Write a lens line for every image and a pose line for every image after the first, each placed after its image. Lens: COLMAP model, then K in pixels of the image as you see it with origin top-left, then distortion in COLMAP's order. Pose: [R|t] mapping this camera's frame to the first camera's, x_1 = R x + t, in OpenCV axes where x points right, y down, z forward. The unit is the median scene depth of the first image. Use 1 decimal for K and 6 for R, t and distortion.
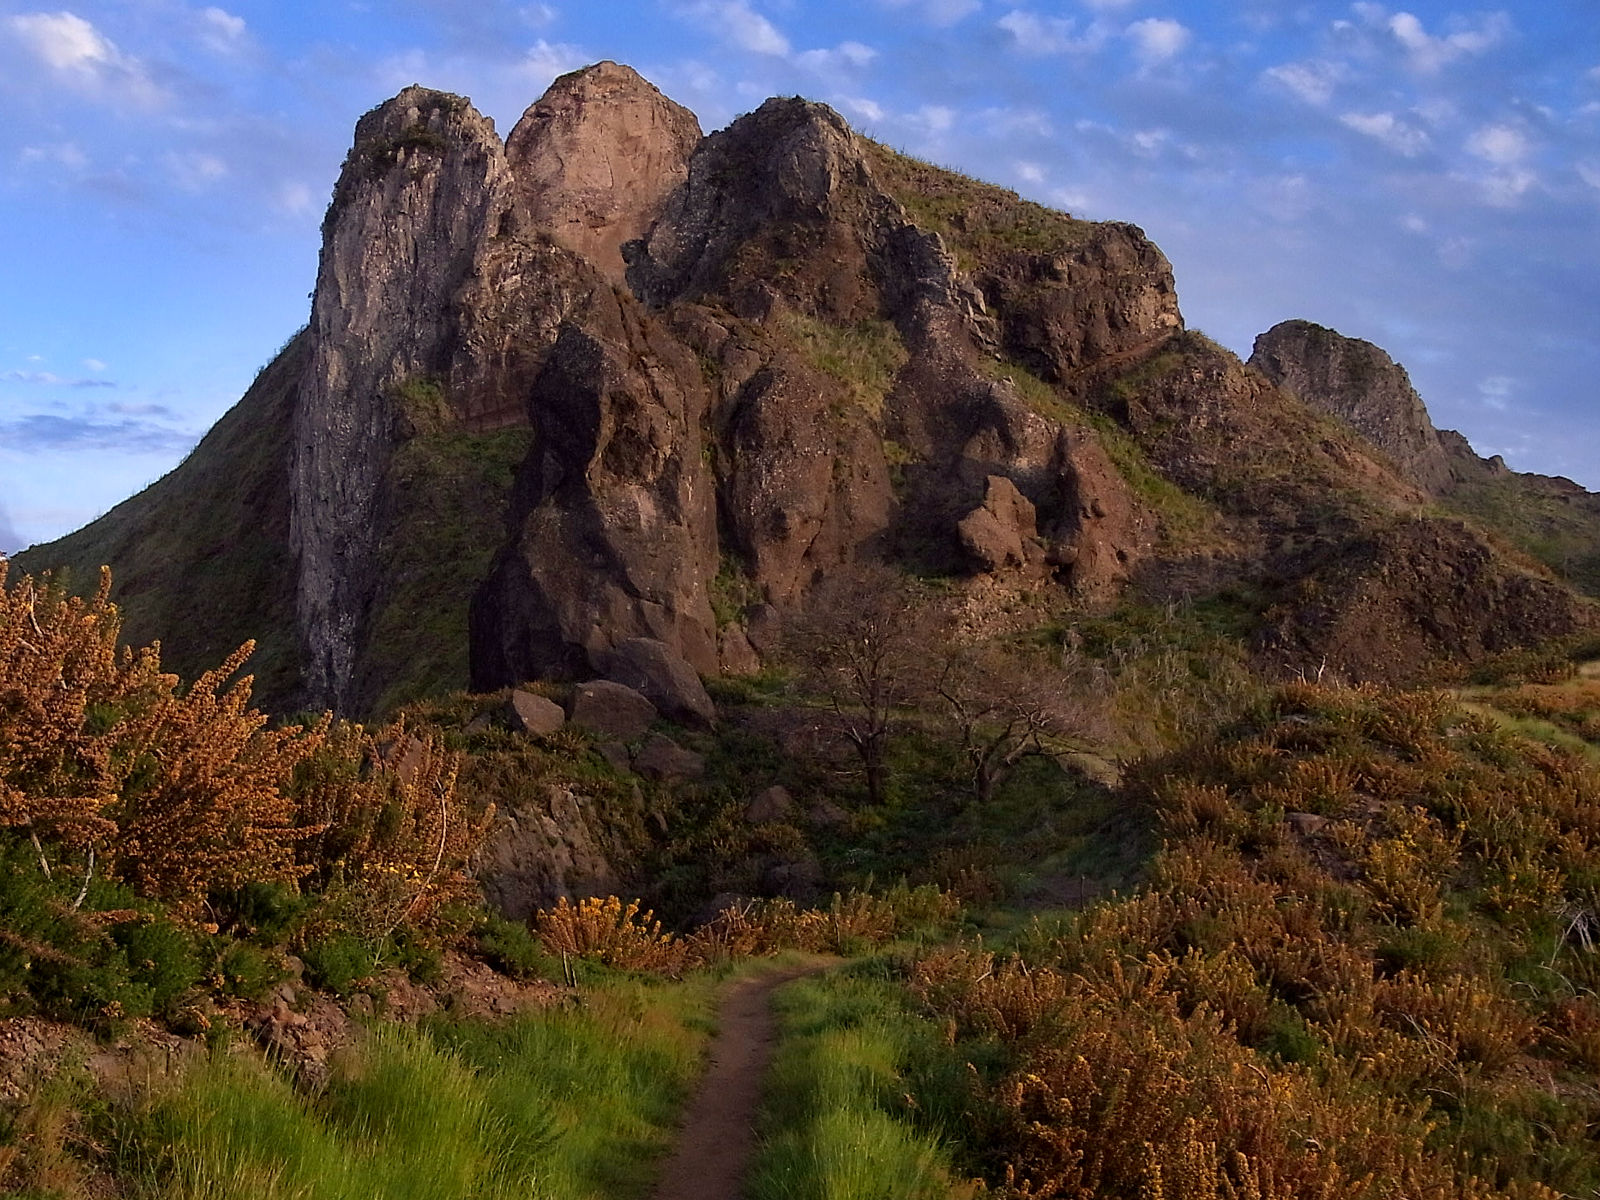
lens RADIAL K [[2100.0, 0, 800.0], [0, 2100.0, 600.0], [0, 0, 1]] dist [0.289024, 0.000556]
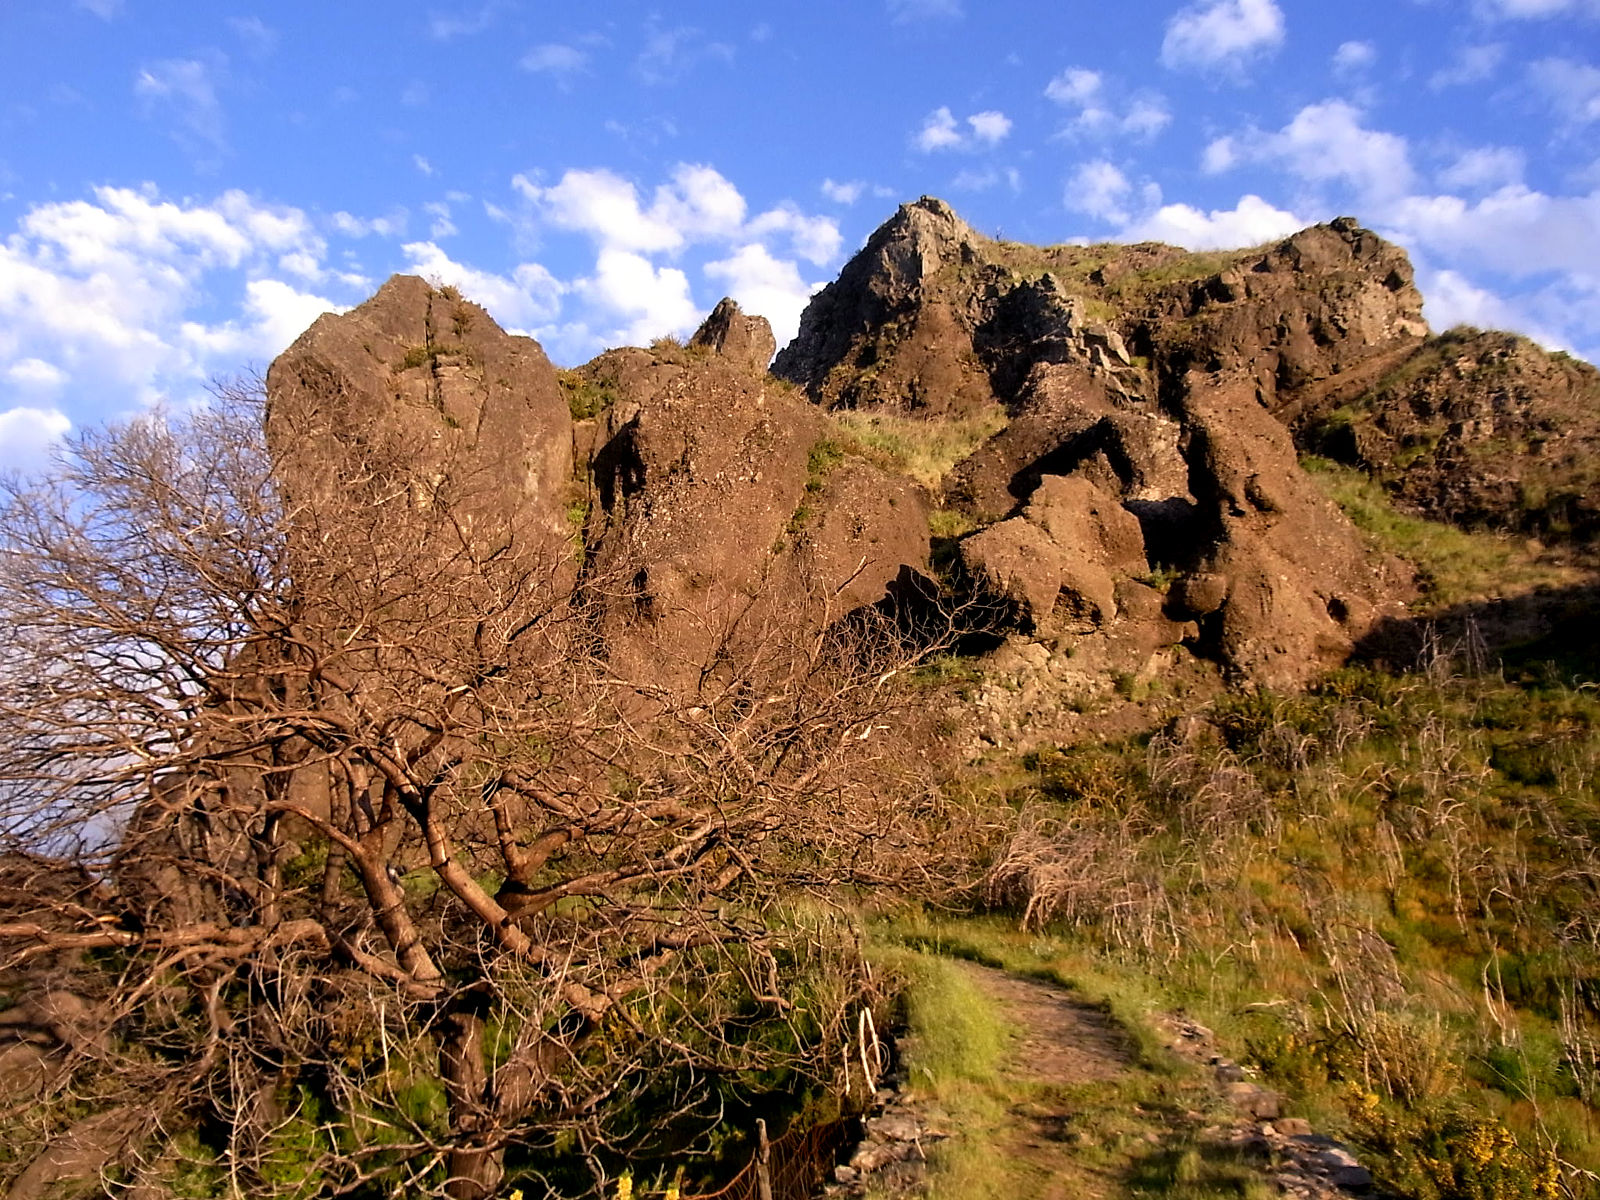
lens RADIAL K [[1297.1, 0, 798.8], [0, 1297.1, 726.5], [0, 0, 1]] dist [-0.045943, 0.005001]
pose [[0.940519, -0.094199, -0.326420, 0.116865], [0.042011, 0.985665, -0.163397, 0.047680], [0.337133, 0.139965, 0.930995, 0.610279]]
